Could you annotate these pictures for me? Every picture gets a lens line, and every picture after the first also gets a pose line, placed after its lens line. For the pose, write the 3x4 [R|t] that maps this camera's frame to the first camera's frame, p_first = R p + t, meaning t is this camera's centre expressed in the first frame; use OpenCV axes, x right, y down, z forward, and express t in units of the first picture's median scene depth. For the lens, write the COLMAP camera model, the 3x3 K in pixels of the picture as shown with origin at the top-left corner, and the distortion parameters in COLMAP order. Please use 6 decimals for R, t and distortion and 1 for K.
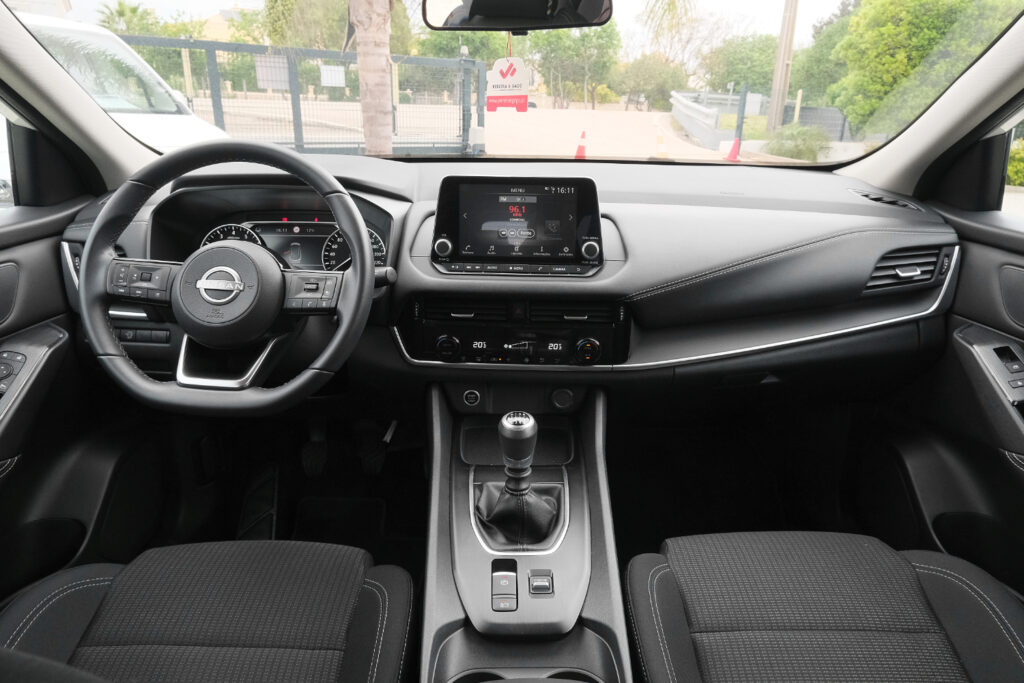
lens RADIAL K [[650.9, 0, 508.5], [0, 650.9, 336.2], [0, 0, 1]] dist [-0.005988, -0.003768]
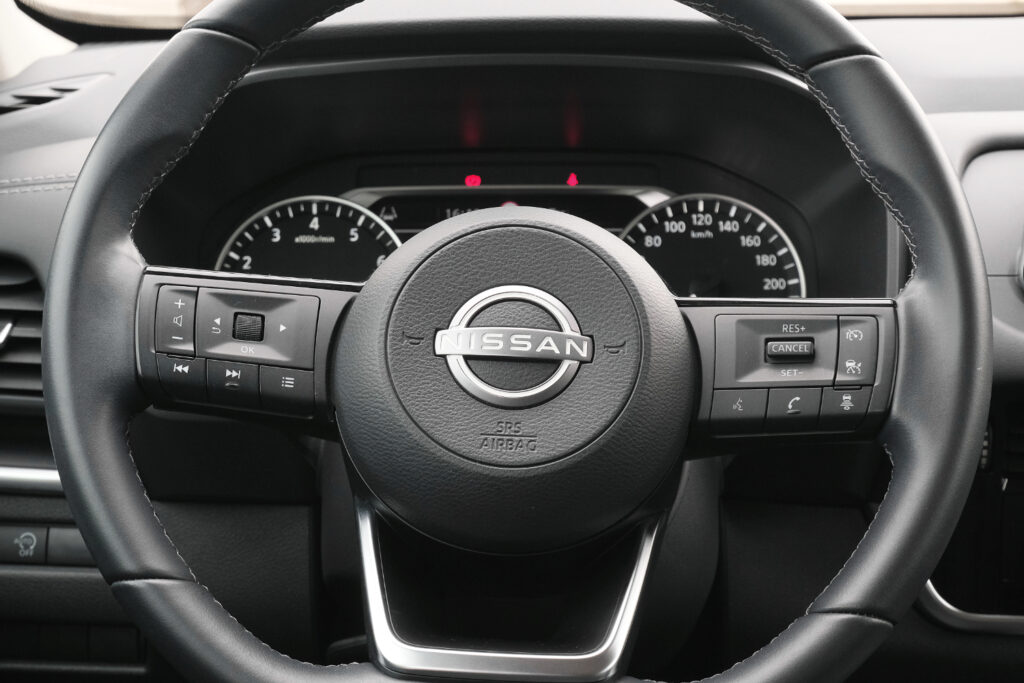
lens RADIAL K [[2007.4, 0, 469.7], [0, 2007.4, 341.7], [0, 0, 1]] dist [-0.186180, -0.006043]
pose [[0.999603, -0.014390, -0.024234, -0.041258], [0.010570, 0.988483, -0.150960, 0.005890], [0.026128, 0.150644, 0.988243, 0.005777]]
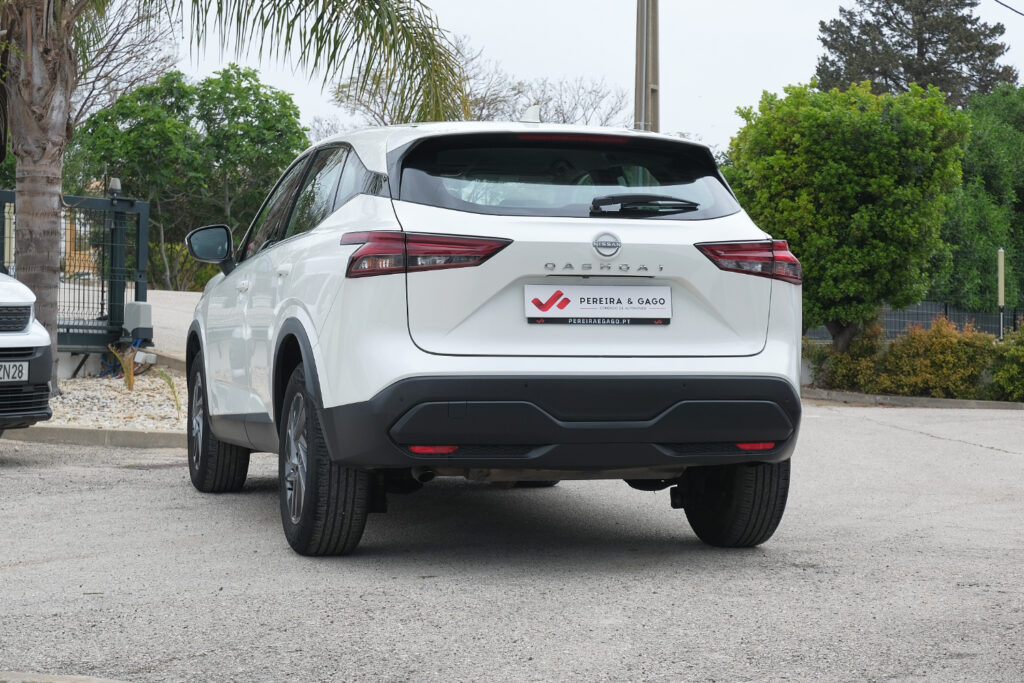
lens RADIAL K [[2101.3, 0, 512.0], [0, 2101.3, 341.5], [0, 0, 1]] dist [-0.040141, -0.093898]
pose [[0.964319, -0.004300, 0.264707, -0.229928], [0.089307, 0.946542, -0.309970, 0.347735], [-0.249223, 0.322551, 0.913153, -0.853272]]
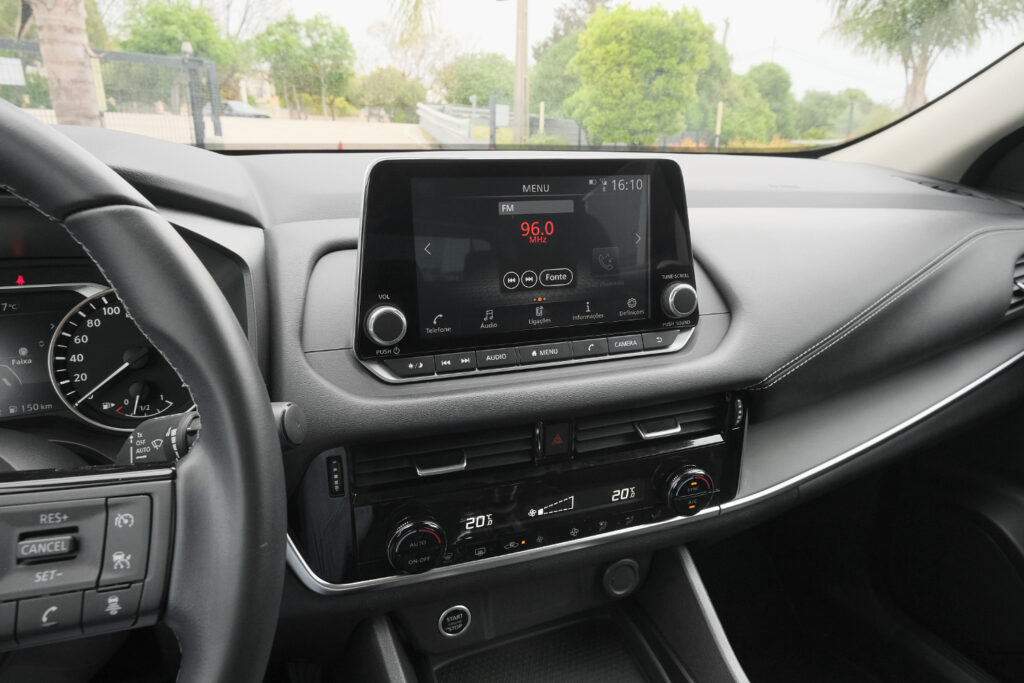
lens RADIAL K [[651.3, 0, 519.8], [0, 651.3, 338.4], [0, 0, 1]] dist [-0.002538, -0.000731]
pose [[0.923998, -0.115371, 0.364578, -0.019916], [0.121699, 0.992551, 0.005655, -0.013425], [-0.362515, 0.039143, 0.931156, 0.063538]]
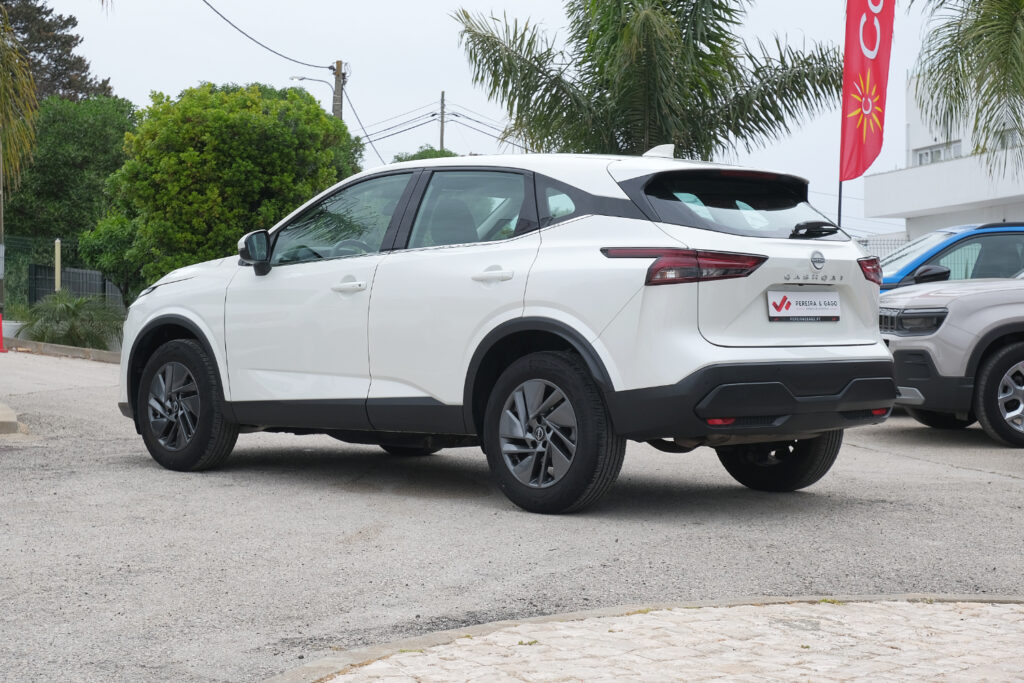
lens RADIAL K [[2017.5, 0, 512.0], [0, 2017.5, 341.5], [0, 0, 1]] dist [-0.055999, -0.081057]
pose [[0.719517, -0.019270, 0.694207, -0.761434], [0.232661, 0.948538, -0.214813, 0.288038], [-0.654342, 0.316077, 0.686973, -0.723304]]
